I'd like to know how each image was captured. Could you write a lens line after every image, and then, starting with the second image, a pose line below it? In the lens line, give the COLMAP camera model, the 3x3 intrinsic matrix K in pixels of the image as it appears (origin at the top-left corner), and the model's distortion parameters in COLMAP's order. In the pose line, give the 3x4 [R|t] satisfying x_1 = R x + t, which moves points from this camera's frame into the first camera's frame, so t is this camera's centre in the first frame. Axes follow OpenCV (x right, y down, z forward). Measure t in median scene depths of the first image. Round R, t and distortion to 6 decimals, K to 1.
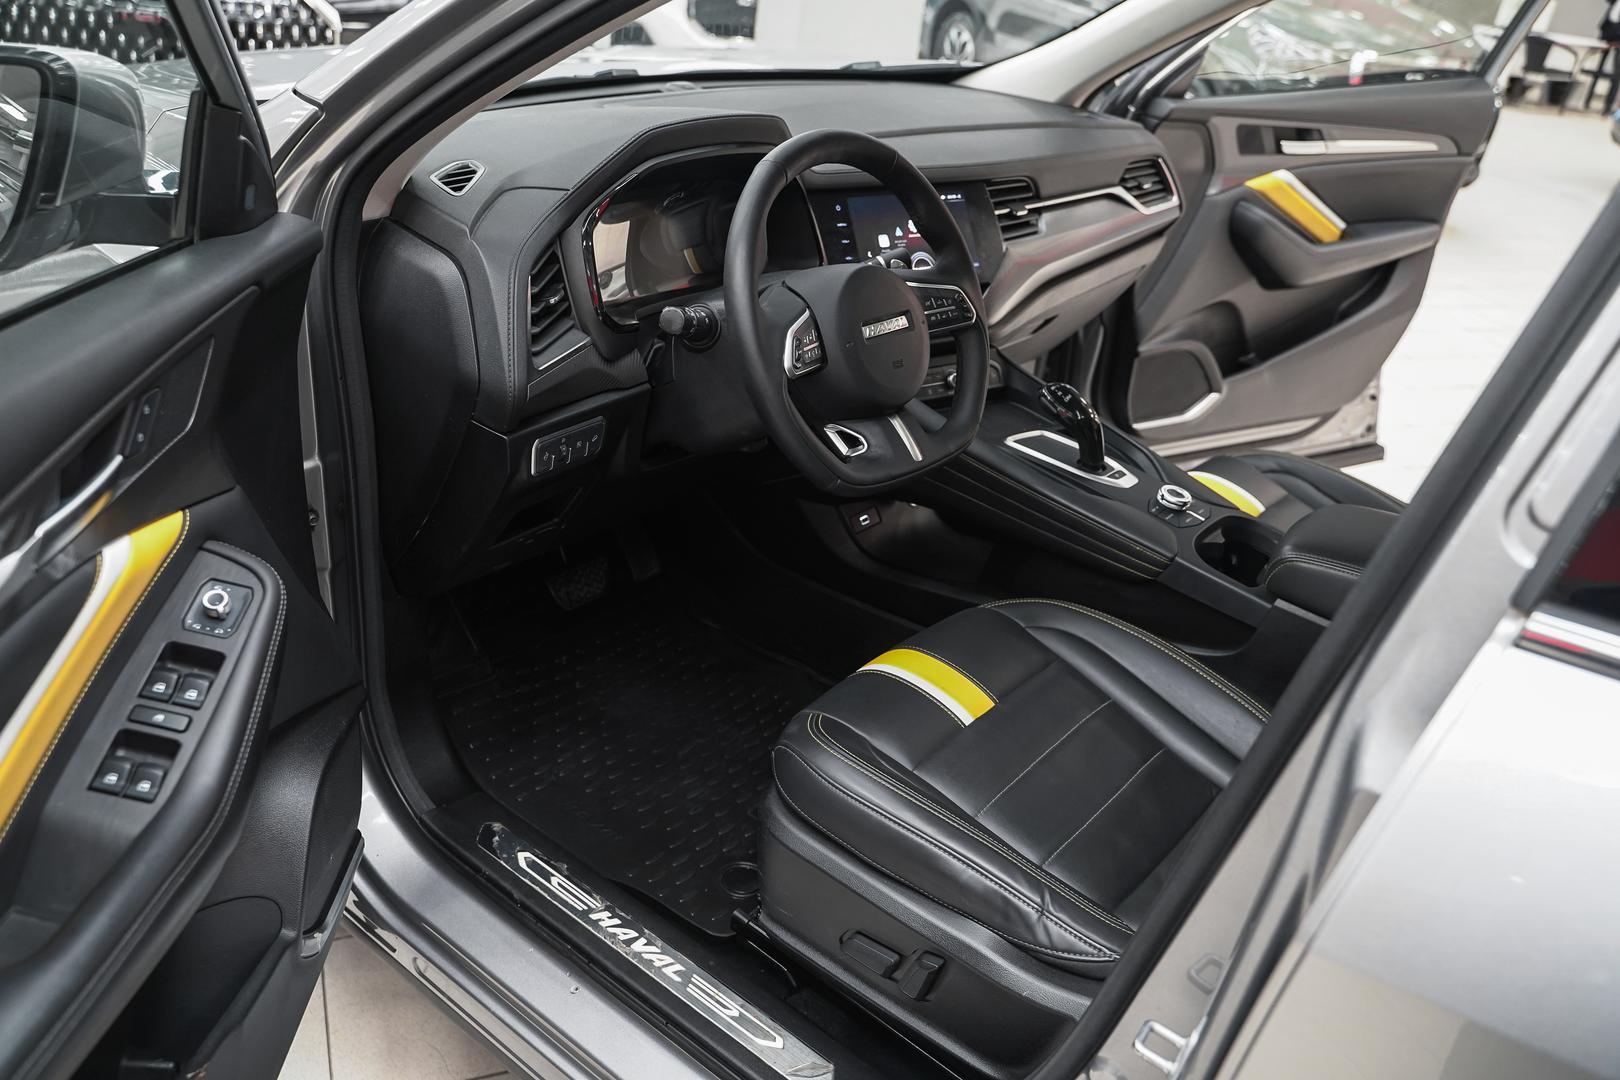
lens RADIAL K [[1322.9, 0, 810.0], [0, 1322.9, 540.0], [0, 0, 1]] dist [-0.007733, 0.001229]
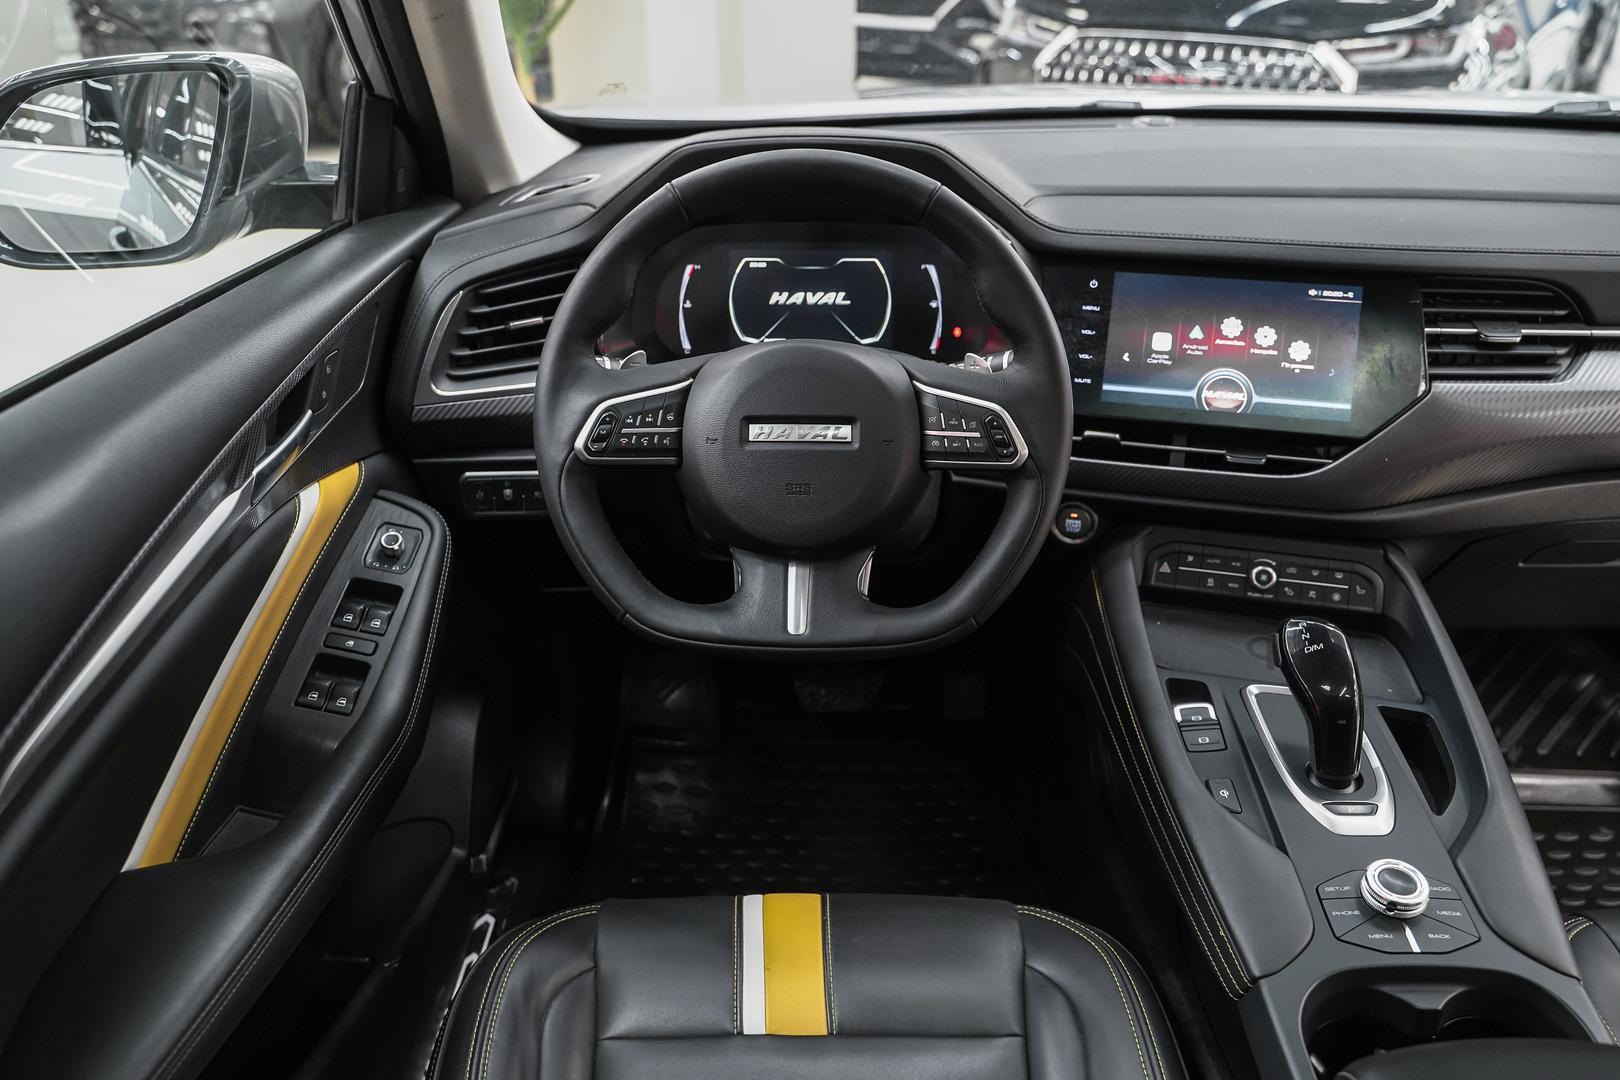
lens RADIAL K [[1322.9, 0, 810.0], [0, 1322.9, 540.0], [0, 0, 1]] dist [-0.007733, 0.001229]
pose [[0.614871, 0.248575, -0.748428, 0.490089], [-0.291923, 0.953353, 0.076807, -0.135146], [0.732608, 0.171257, 0.658754, 0.464937]]
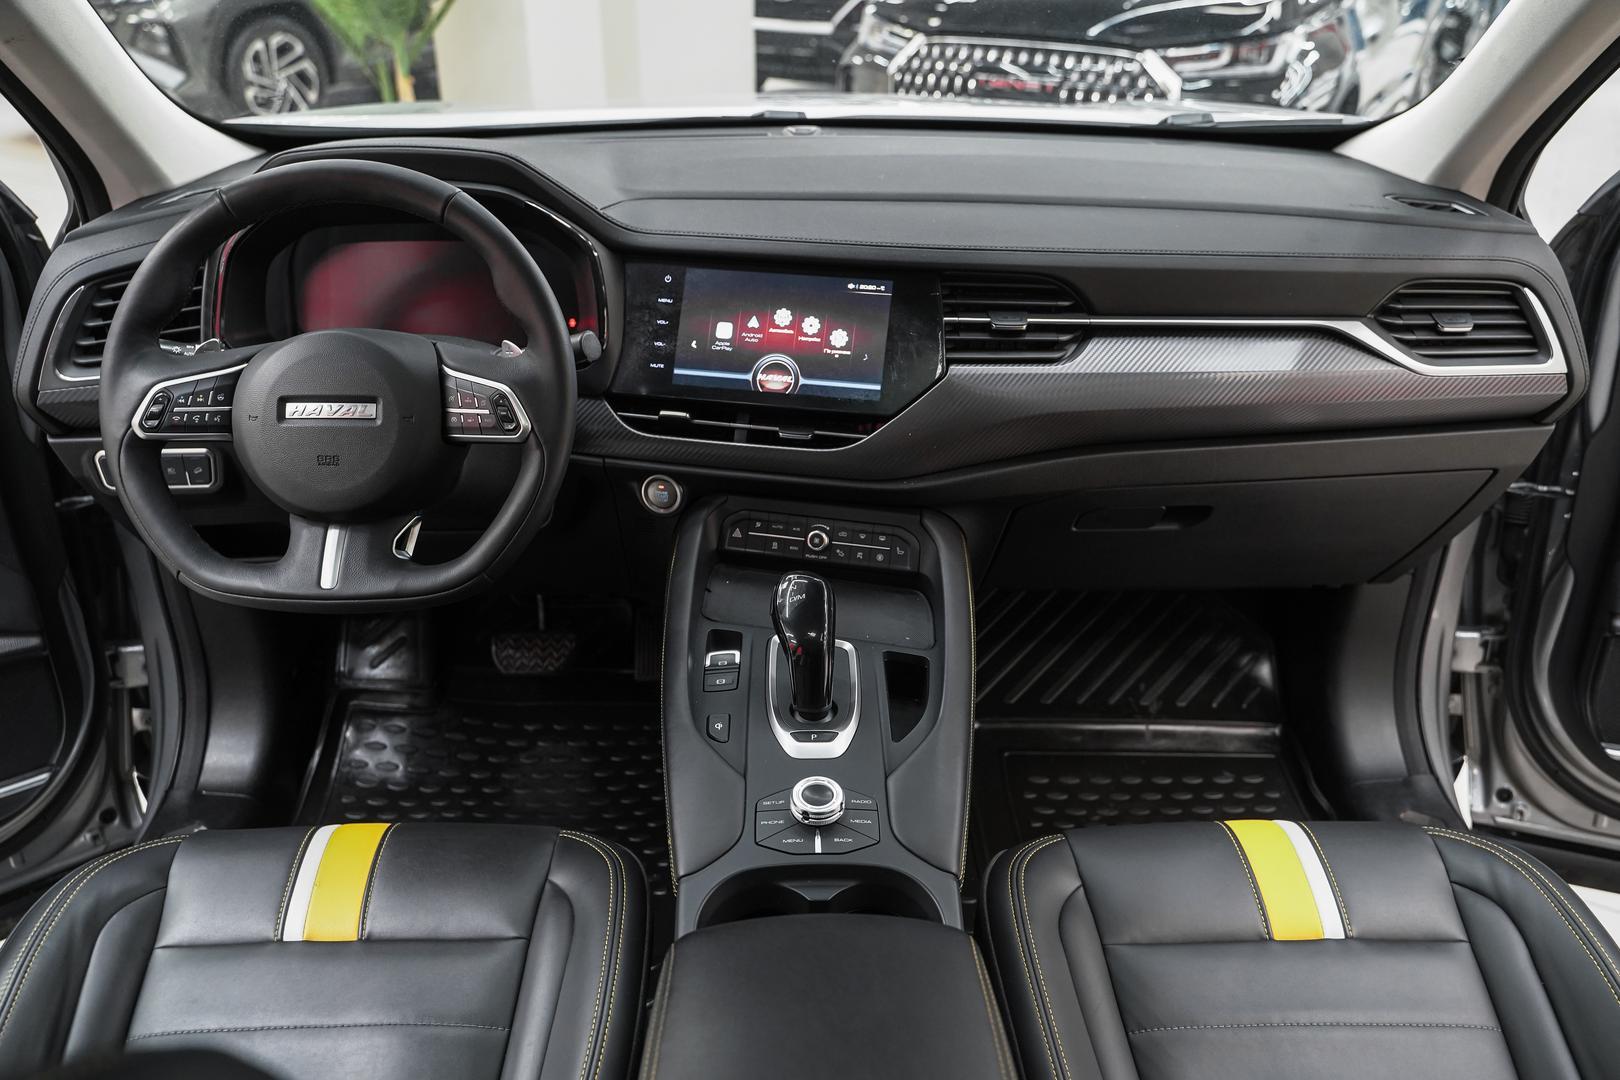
lens RADIAL K [[1300.5, 0, 810.0], [0, 1300.5, 540.0], [0, 0, 1]] dist [-0.009279, -0.004538]
pose [[0.641742, 0.248185, -0.725653, 0.675110], [-0.287829, 0.954966, 0.072068, -0.187004], [0.710860, 0.162615, 0.684277, 0.573032]]
